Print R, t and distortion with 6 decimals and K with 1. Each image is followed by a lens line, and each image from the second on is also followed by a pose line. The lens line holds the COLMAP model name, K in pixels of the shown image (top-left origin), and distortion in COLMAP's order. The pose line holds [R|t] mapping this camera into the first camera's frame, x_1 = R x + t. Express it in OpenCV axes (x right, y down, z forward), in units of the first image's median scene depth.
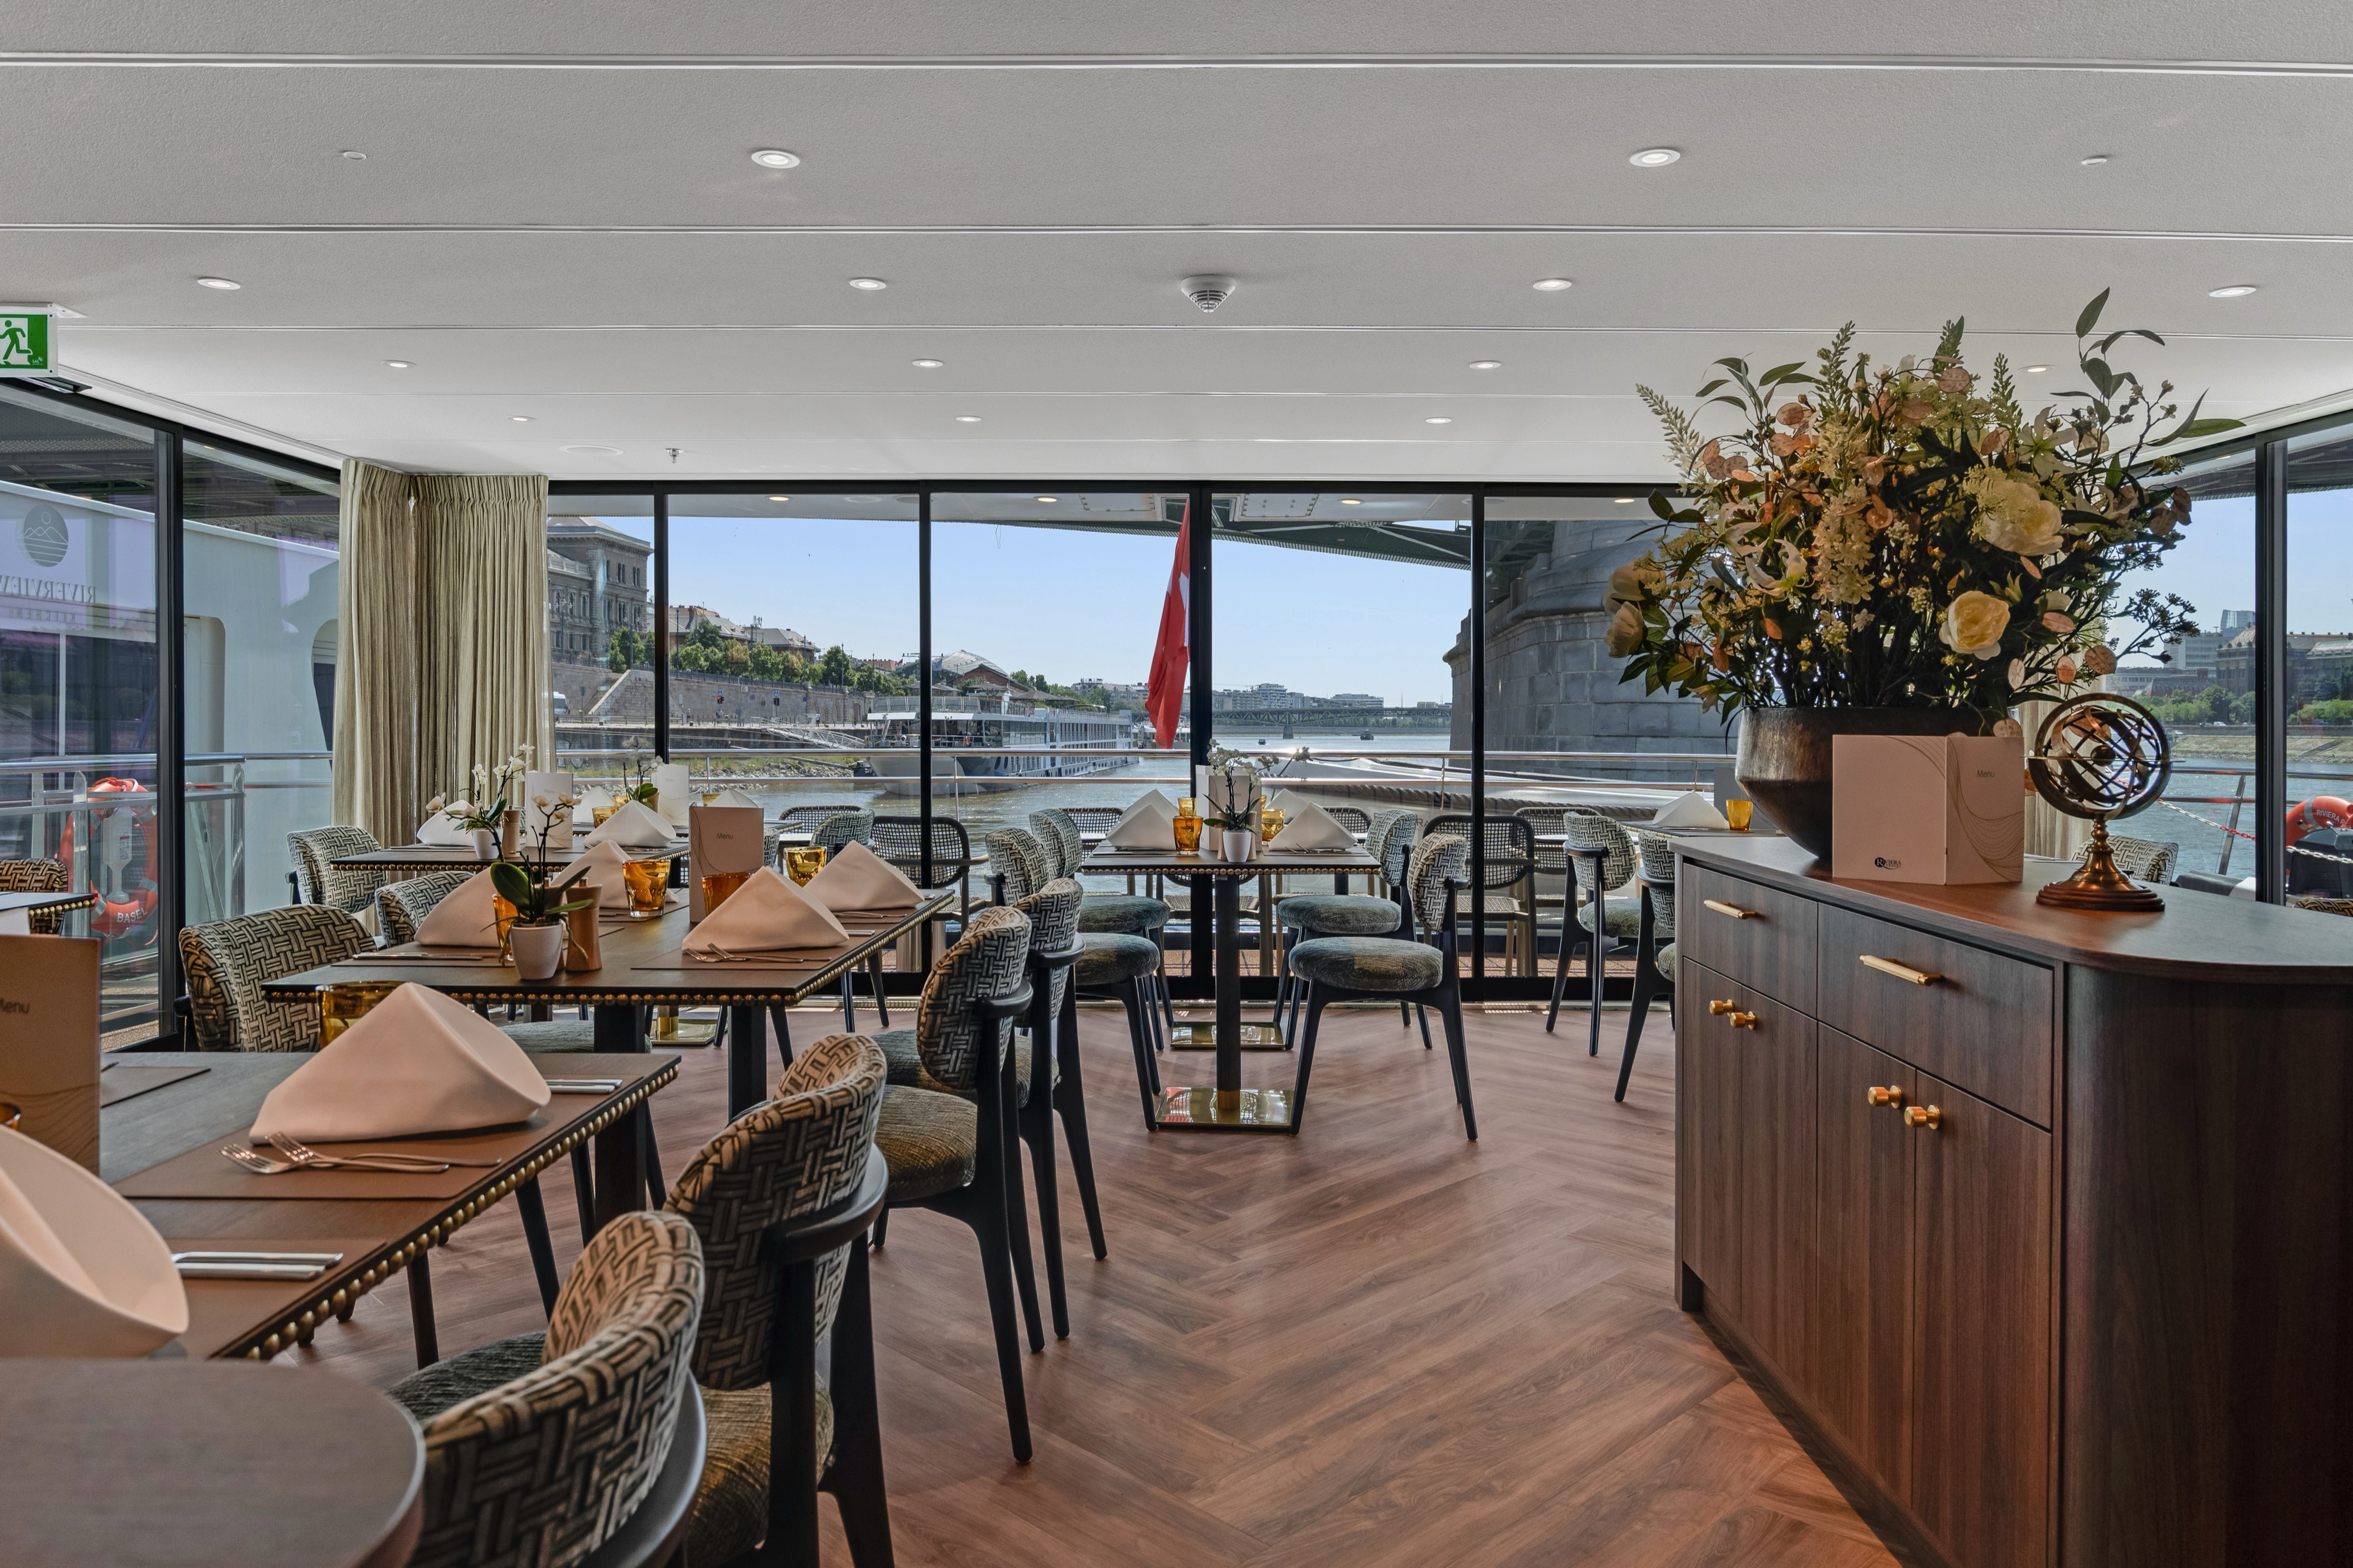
lens RADIAL K [[1669.6, 0, 1216.6], [0, 1669.6, 734.2], [0, 0, 1]] dist [0.000140, 0.000598]
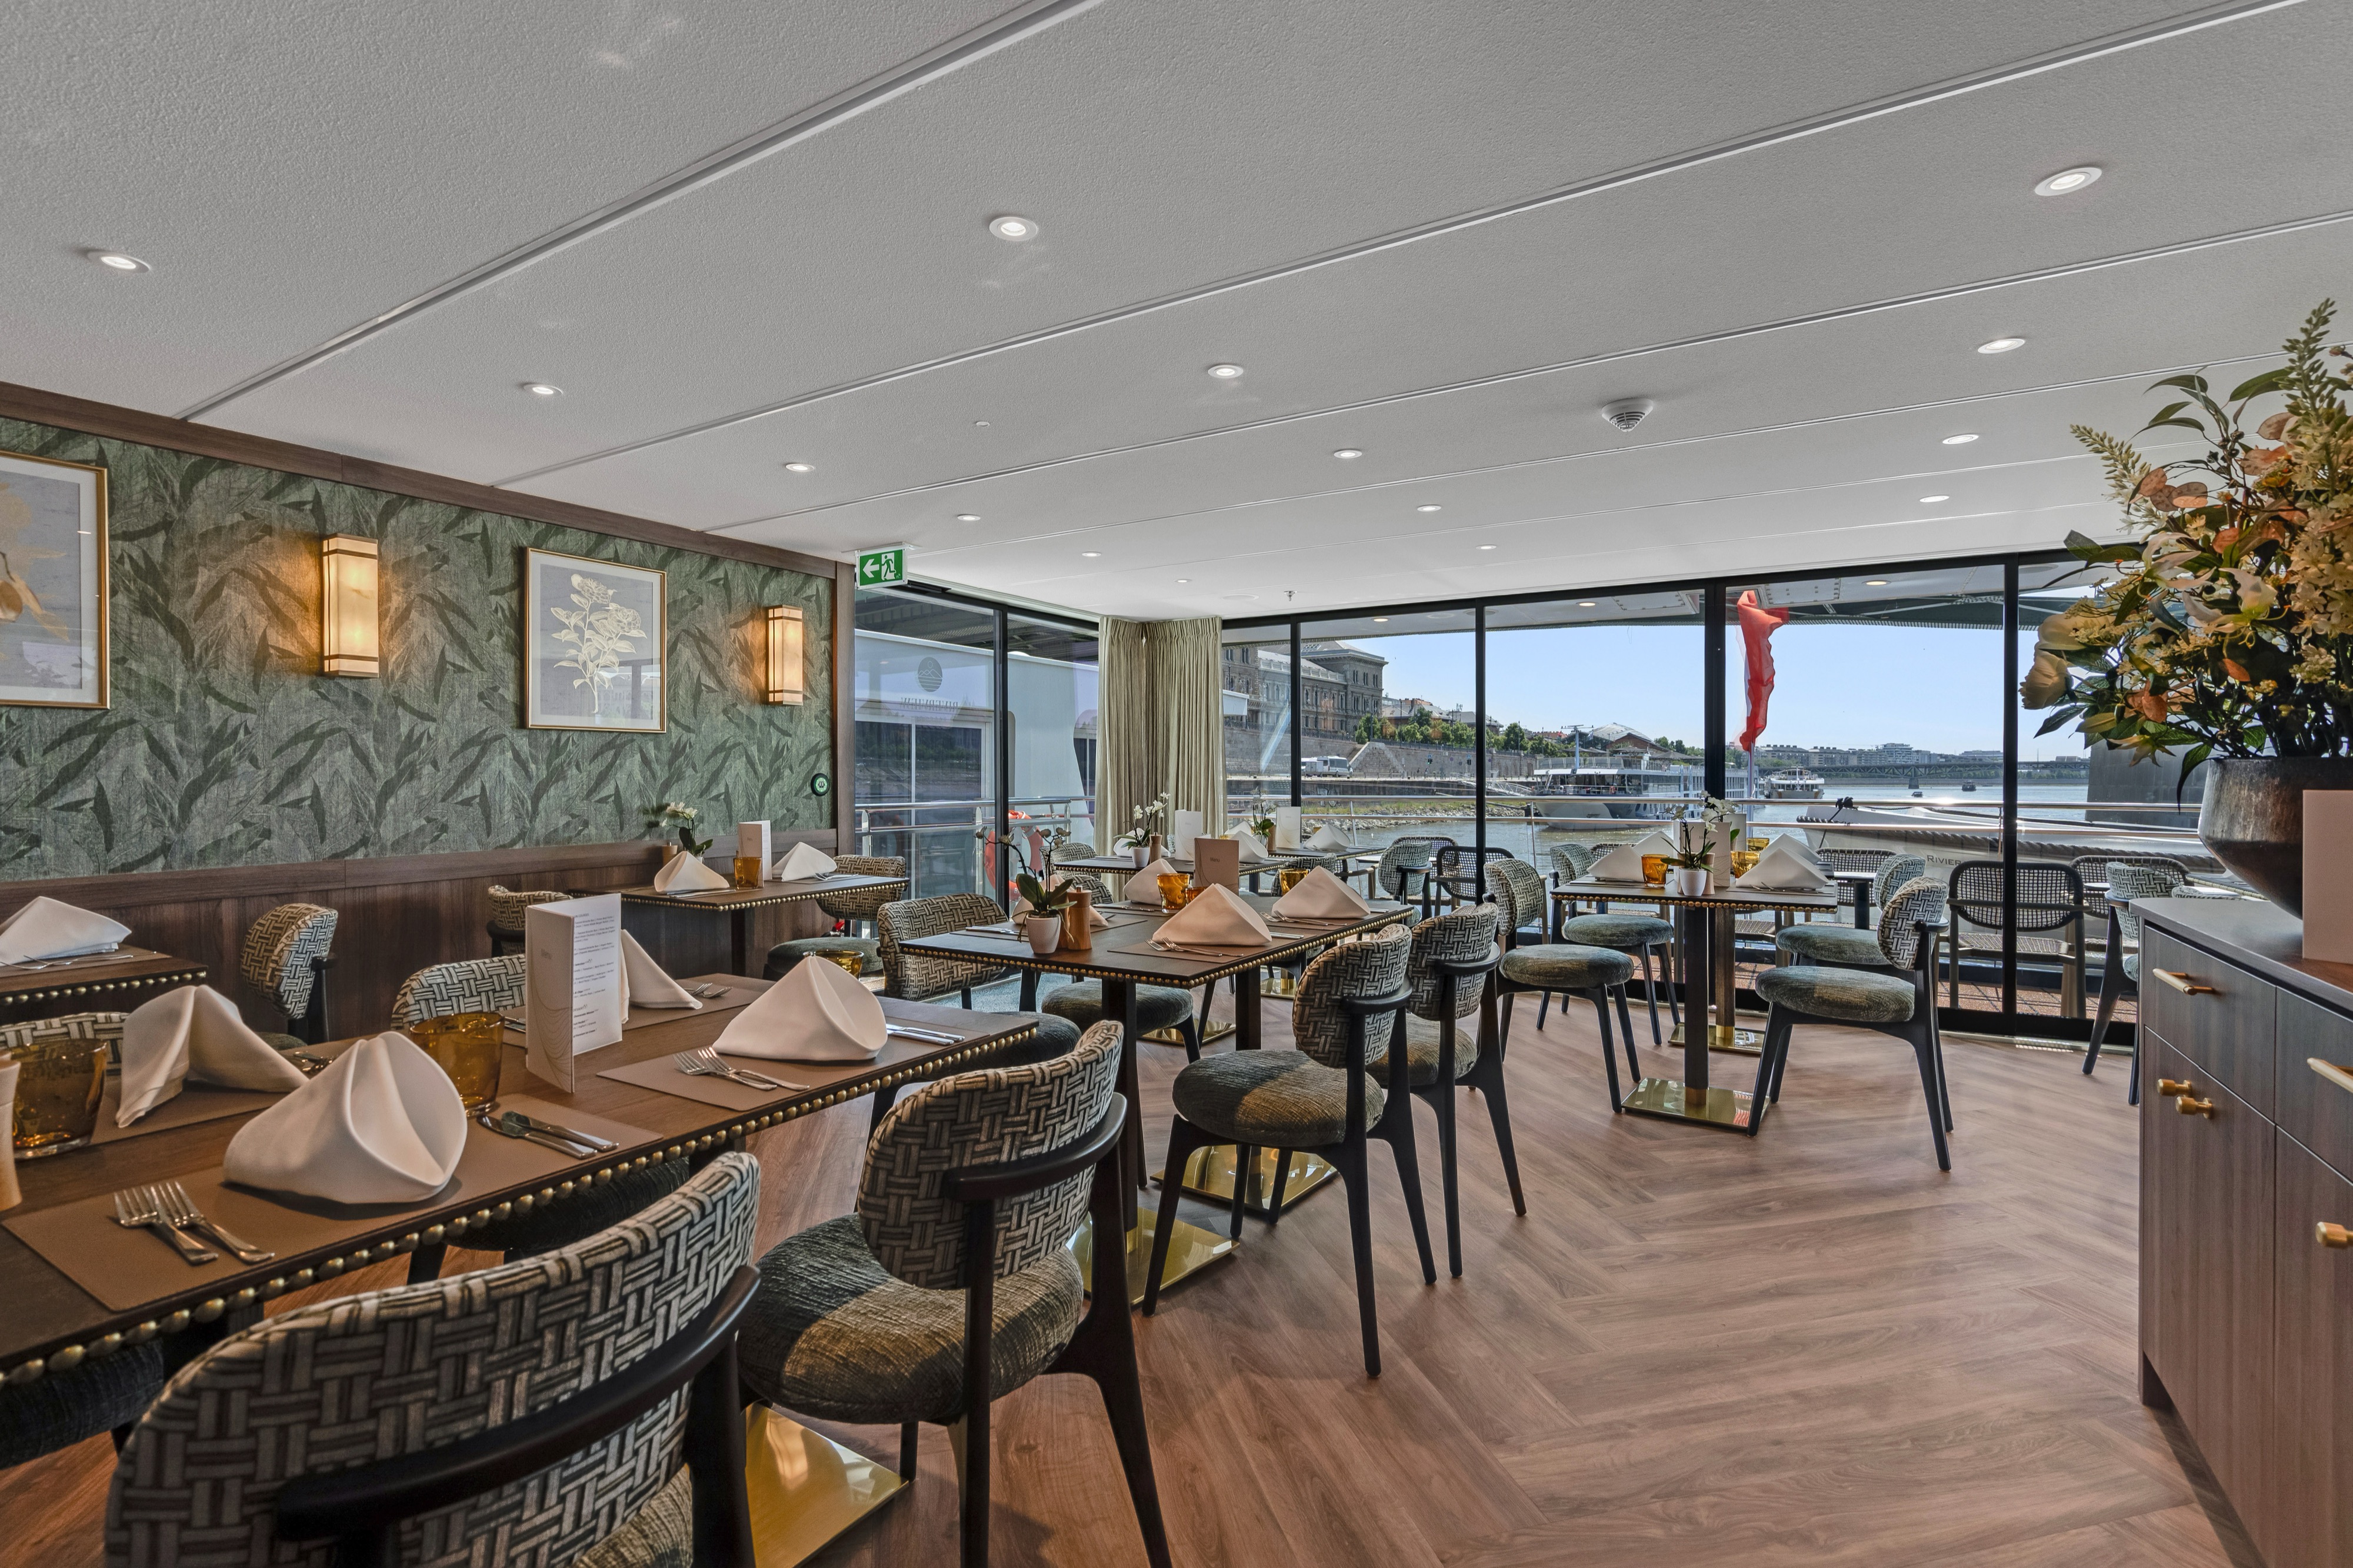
lens RADIAL K [[1109.5, 0, 1167.6], [0, 1109.5, 775.2], [0, 0, 1]] dist [0.002497, -0.002388]
pose [[0.834636, -0.004103, -0.550787, 0.158462], [-0.000318, 0.999969, -0.007930, -0.002077], [0.550802, 0.006794, 0.834608, 0.168768]]
